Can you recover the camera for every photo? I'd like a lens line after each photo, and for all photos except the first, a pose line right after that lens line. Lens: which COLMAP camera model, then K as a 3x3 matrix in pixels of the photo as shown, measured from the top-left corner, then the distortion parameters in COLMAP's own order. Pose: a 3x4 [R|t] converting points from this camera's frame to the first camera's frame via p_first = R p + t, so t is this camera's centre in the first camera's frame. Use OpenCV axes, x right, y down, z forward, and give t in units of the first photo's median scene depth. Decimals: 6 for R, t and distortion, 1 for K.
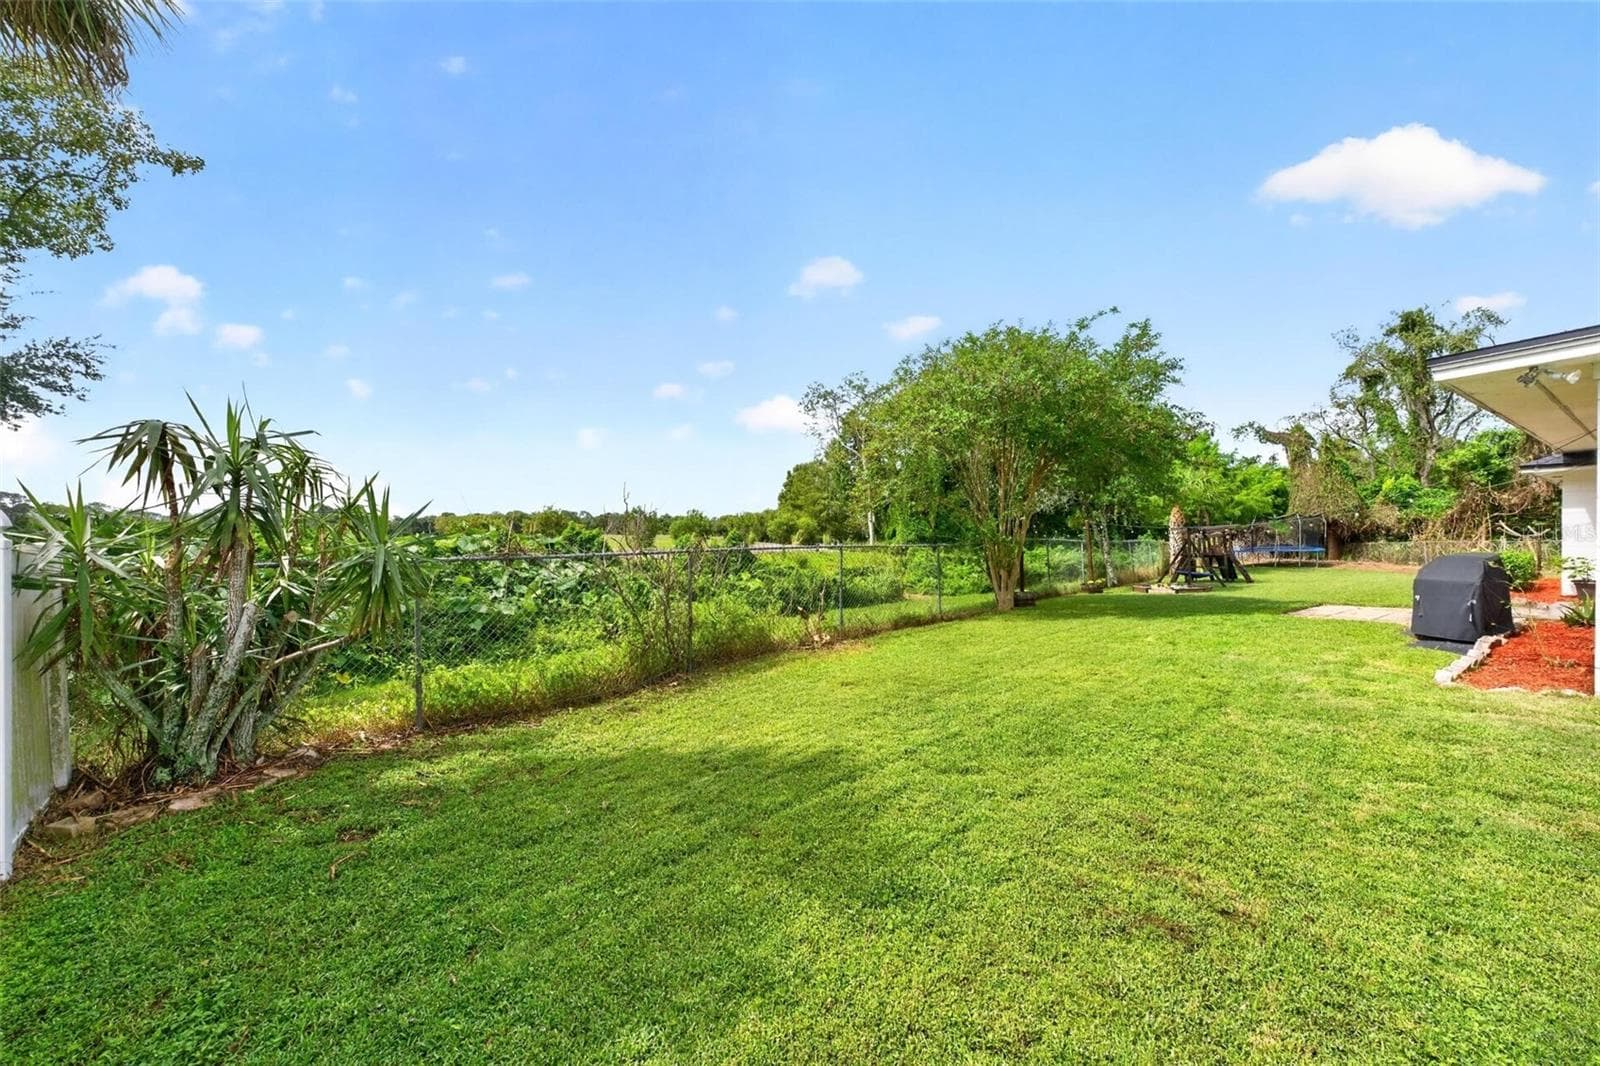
lens RADIAL K [[533.9, 0, 802.2], [0, 533.9, 544.0], [0, 0, 1]] dist [-0.006778, 0.000020]
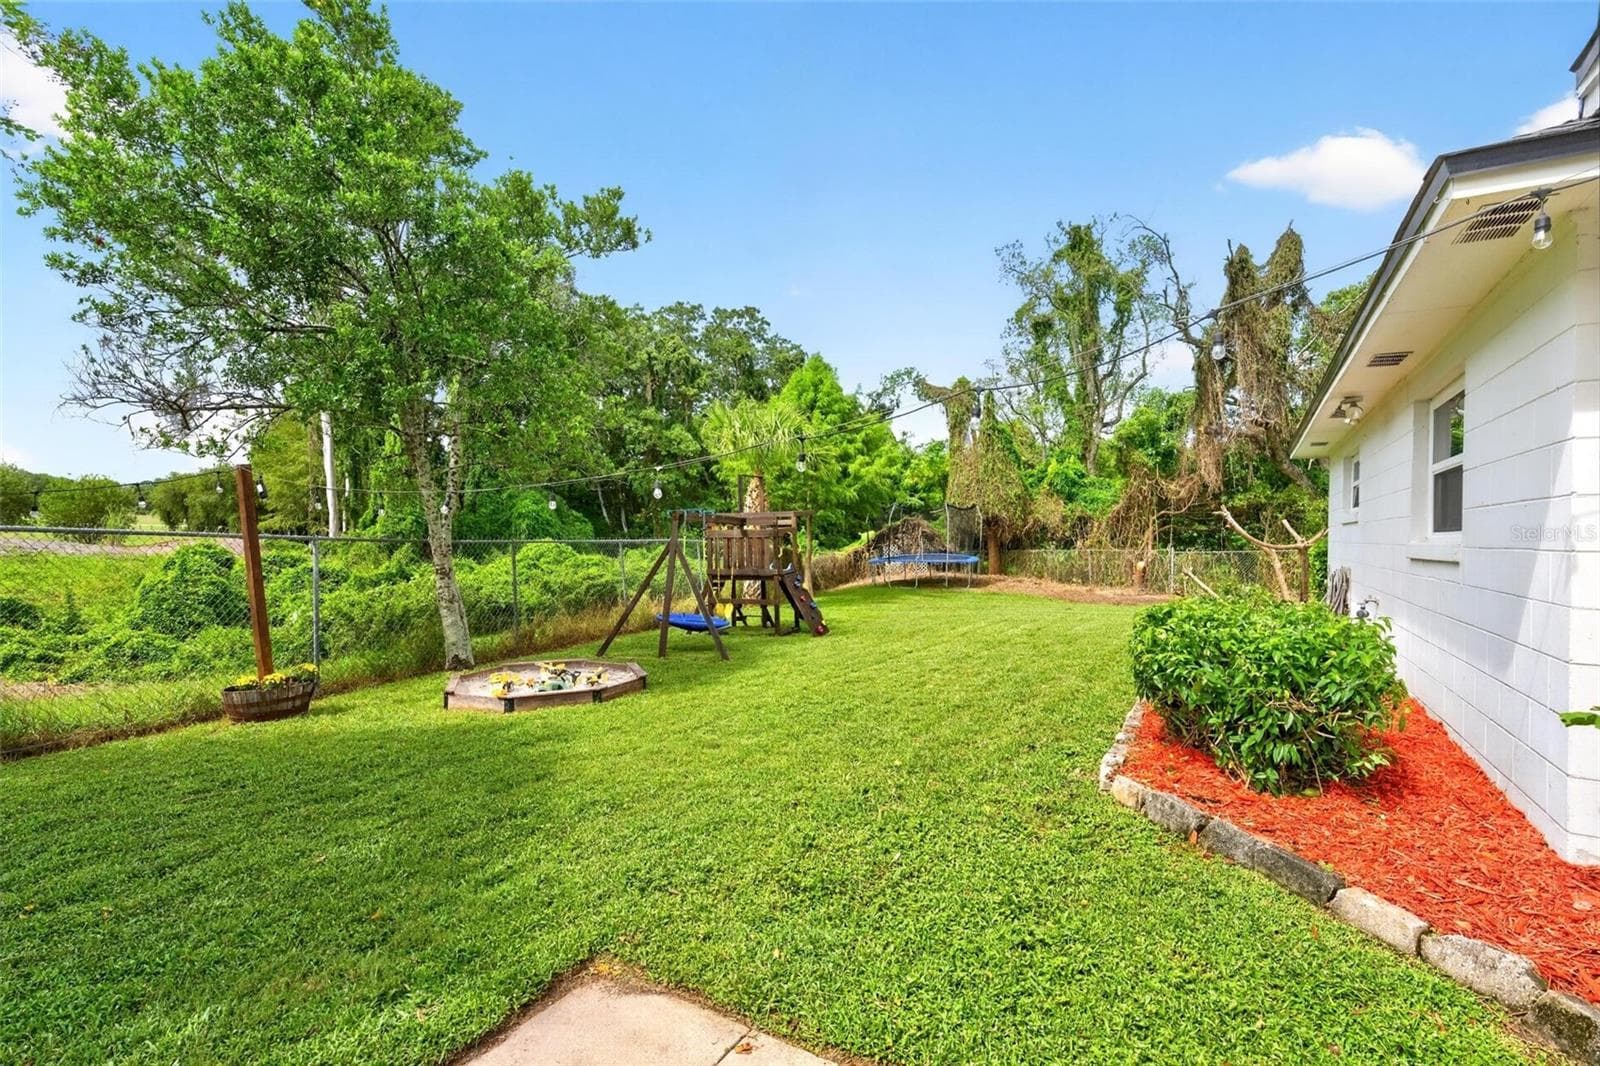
lens RADIAL K [[770.6, 0, 764.8], [0, 770.6, 525.0], [0, 0, 1]] dist [-0.001166, 0.000120]
pose [[0.893799, 0.028047, 0.447590, 0.334591], [-0.019472, 0.999528, -0.023749, -0.004658], [-0.448045, 0.012511, 0.893923, 0.279872]]
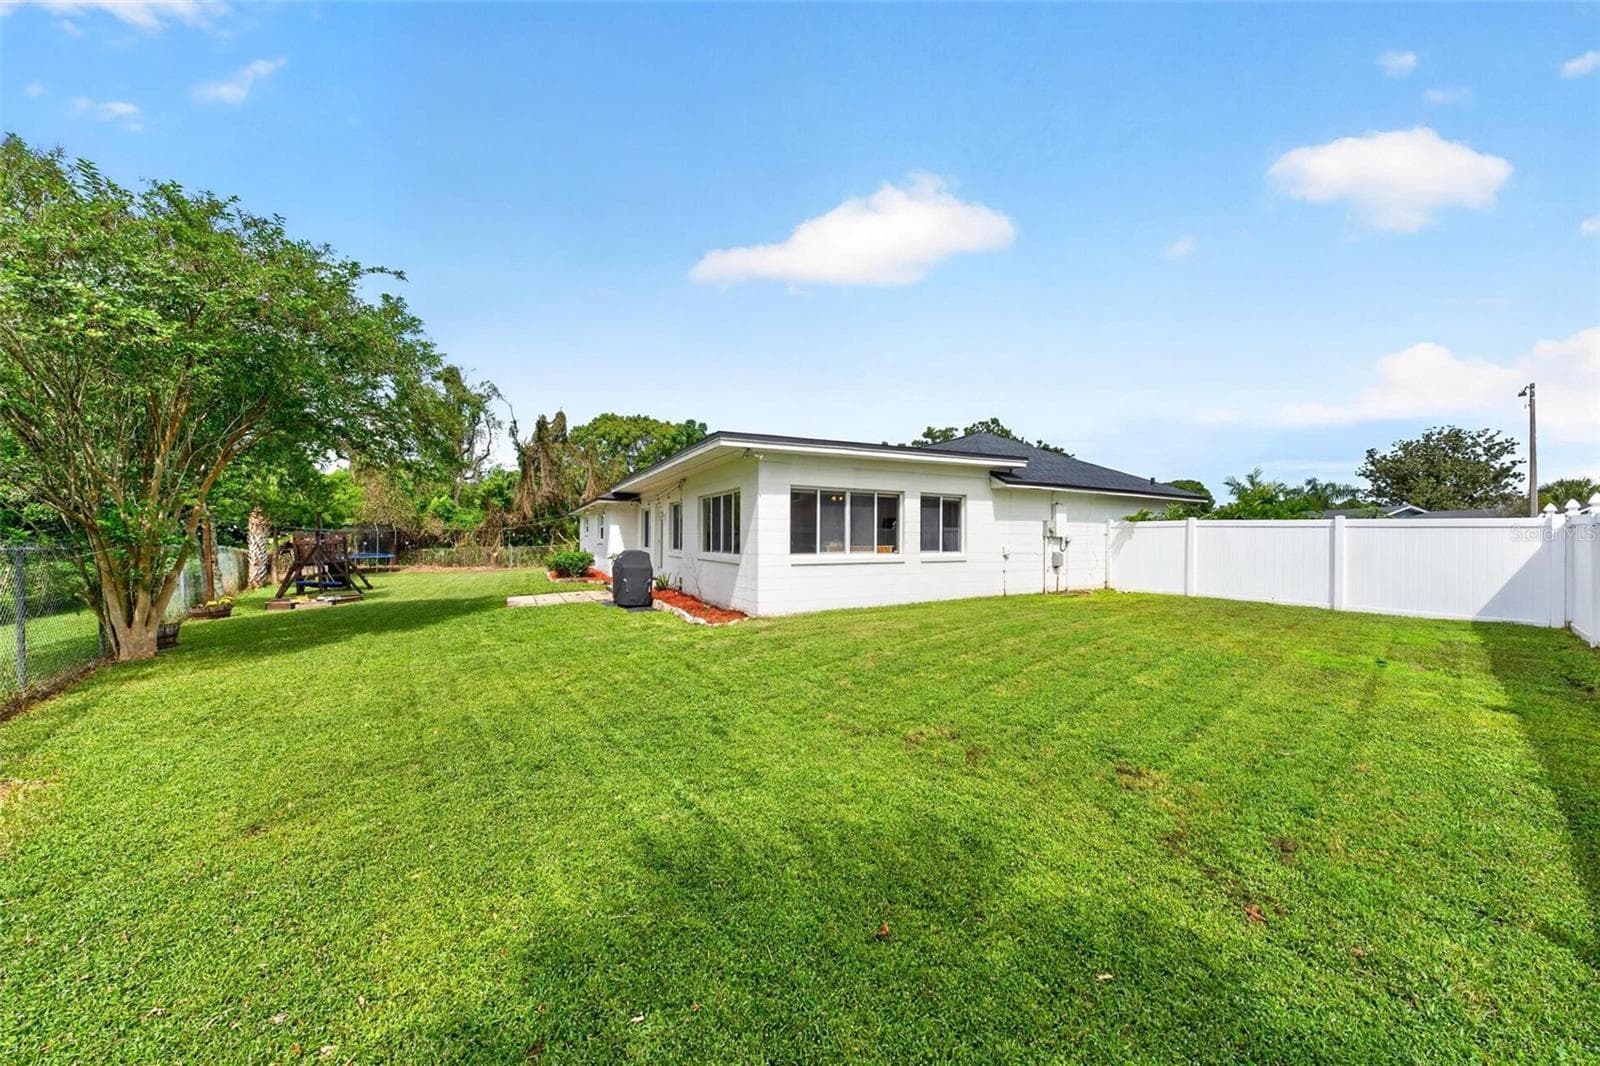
lens RADIAL K [[533.9, 0, 802.2], [0, 533.9, 544.0], [0, 0, 1]] dist [-0.006778, 0.000020]
pose [[0.062004, 0.006221, 0.998056, -0.068720], [0.010622, 0.999920, -0.006892, 0.002953], [-0.998019, 0.011028, 0.061933, 0.090209]]
